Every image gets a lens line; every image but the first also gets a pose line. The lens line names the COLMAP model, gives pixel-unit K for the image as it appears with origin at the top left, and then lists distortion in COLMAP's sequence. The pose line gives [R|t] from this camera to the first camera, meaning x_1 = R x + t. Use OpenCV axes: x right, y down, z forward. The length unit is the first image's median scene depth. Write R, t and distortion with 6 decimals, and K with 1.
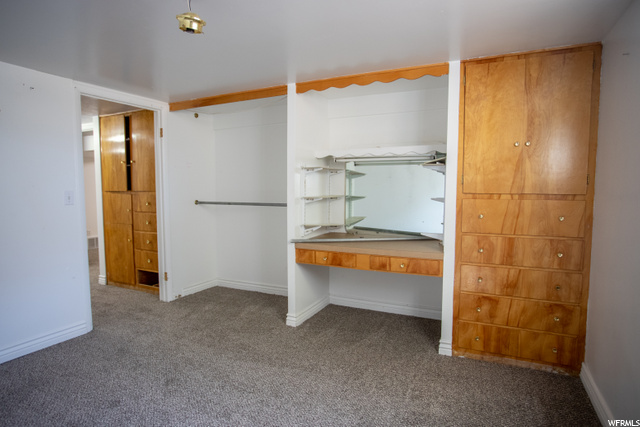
lens RADIAL K [[372.6, 0, 320.0], [0, 372.6, 213.5], [0, 0, 1]] dist [0.000245, -0.002068]
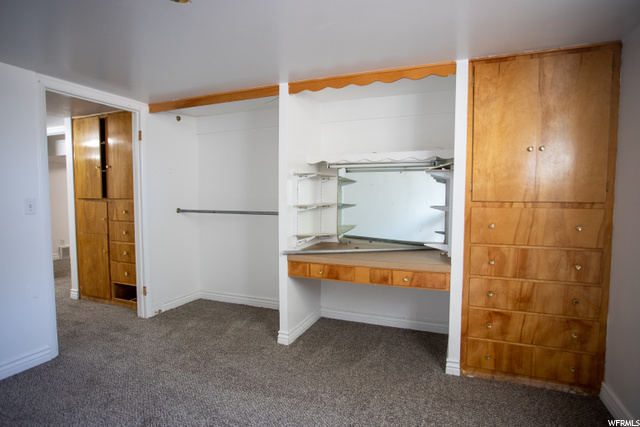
lens RADIAL K [[351.2, 0, 320.0], [0, 351.2, 213.5], [0, 0, 1]] dist [-0.007087, 0.002425]
pose [[0.997697, -0.002949, 0.067764, -0.049682], [0.004107, 0.999848, -0.016956, -0.008892], [-0.067704, 0.017195, 0.997557, 0.132814]]
